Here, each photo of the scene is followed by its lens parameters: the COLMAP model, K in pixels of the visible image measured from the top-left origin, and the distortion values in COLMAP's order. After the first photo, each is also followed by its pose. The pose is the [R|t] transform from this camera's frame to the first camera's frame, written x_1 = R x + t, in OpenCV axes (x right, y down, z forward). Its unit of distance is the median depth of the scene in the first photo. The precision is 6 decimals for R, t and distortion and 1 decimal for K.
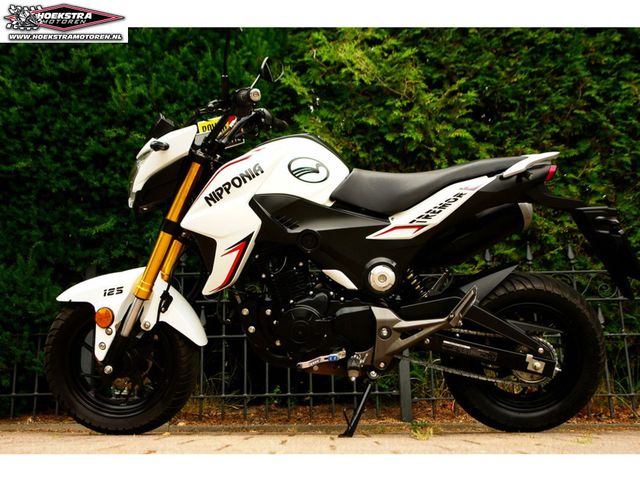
lens RADIAL K [[687.7, 0, 319.0], [0, 687.7, 239.2], [0, 0, 1]] dist [0.010201, 0.000000]
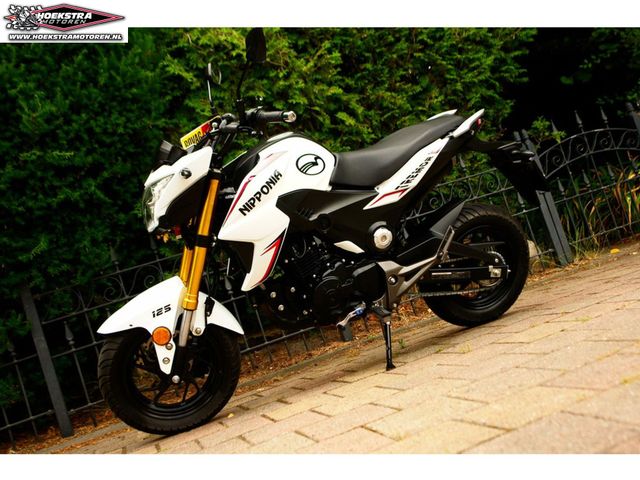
lens RADIAL K [[654.1, 0, 320.2], [0, 654.1, 241.3], [0, 0, 1]] dist [0.003097, 0.000000]
pose [[0.912532, -0.251706, 0.322379, -0.378205], [0.211492, 0.965039, 0.154827, -0.138694], [-0.350079, -0.073104, 0.933863, -0.048431]]
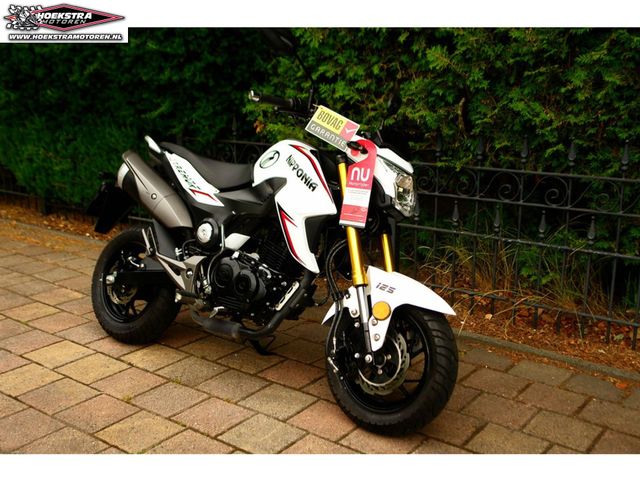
lens RADIAL K [[716.4, 0, 320.4], [0, 716.4, 240.5], [0, 0, 1]] dist [0.018784, 0.000000]
pose [[0.803960, 0.157749, -0.573379, 1.068332], [0.126998, 0.896389, 0.424685, -0.494376], [0.580964, -0.414248, 0.700628, 0.271747]]
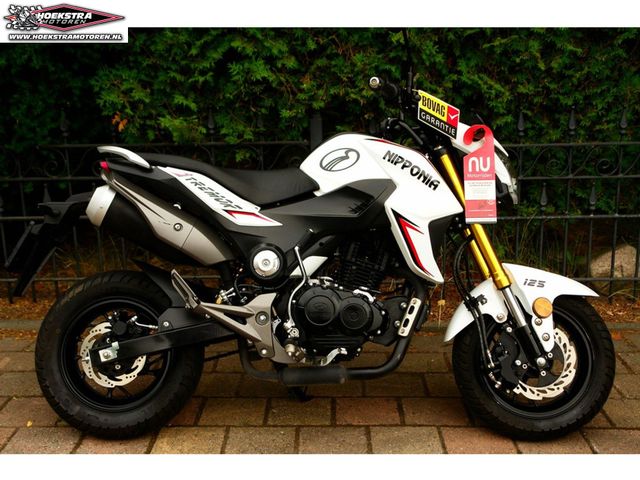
lens RADIAL K [[825.5, 0, 318.9], [0, 825.5, 240.9], [0, 0, 1]] dist [0.047128, 0.000000]
pose [[0.999866, 0.005633, -0.015401, 0.225219], [0.002358, 0.879991, 0.474985, -0.560798], [0.016228, -0.474957, 0.879859, 0.057861]]
